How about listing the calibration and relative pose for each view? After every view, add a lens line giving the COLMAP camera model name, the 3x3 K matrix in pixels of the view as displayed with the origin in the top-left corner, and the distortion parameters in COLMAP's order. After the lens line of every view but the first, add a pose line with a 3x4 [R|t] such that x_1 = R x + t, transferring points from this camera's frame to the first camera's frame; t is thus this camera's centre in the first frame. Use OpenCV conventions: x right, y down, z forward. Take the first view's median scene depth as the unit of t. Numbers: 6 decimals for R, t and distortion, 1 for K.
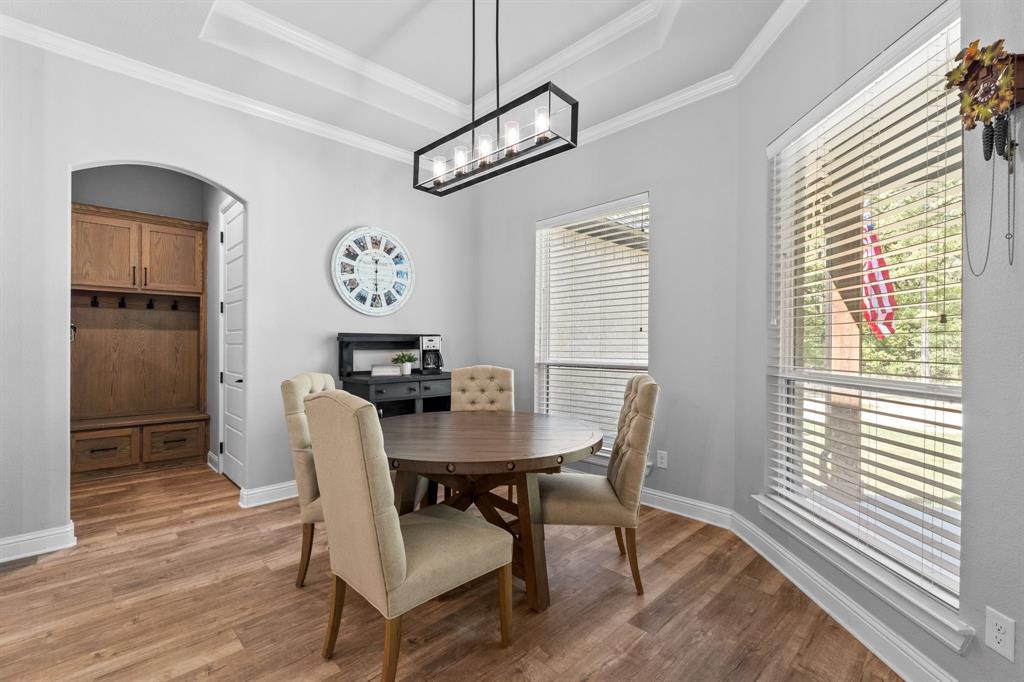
lens RADIAL K [[453.6, 0, 512.0], [0, 453.6, 341.0], [0, 0, 1]] dist [-0.000030, -0.000011]
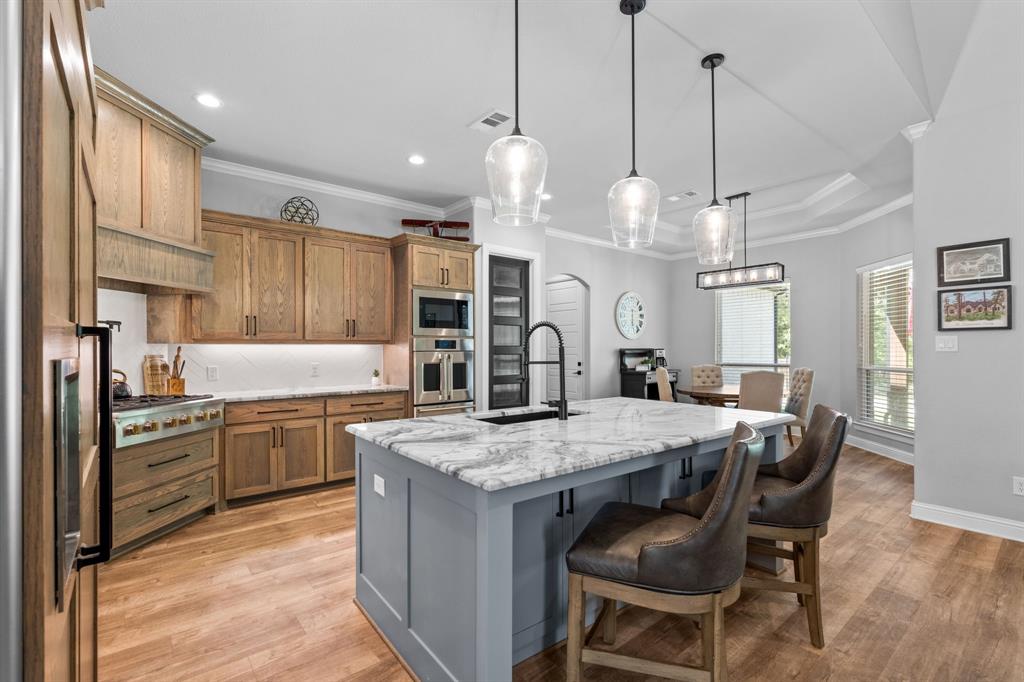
lens RADIAL K [[449.0, 0, 516.7], [0, 449.0, 346.8], [0, 0, 1]] dist [-0.000558, -0.000013]
pose [[0.995097, -0.004844, -0.098783, -0.620005], [0.005351, 0.999974, 0.004869, -0.036618], [0.098756, -0.005374, 0.995097, -0.957216]]
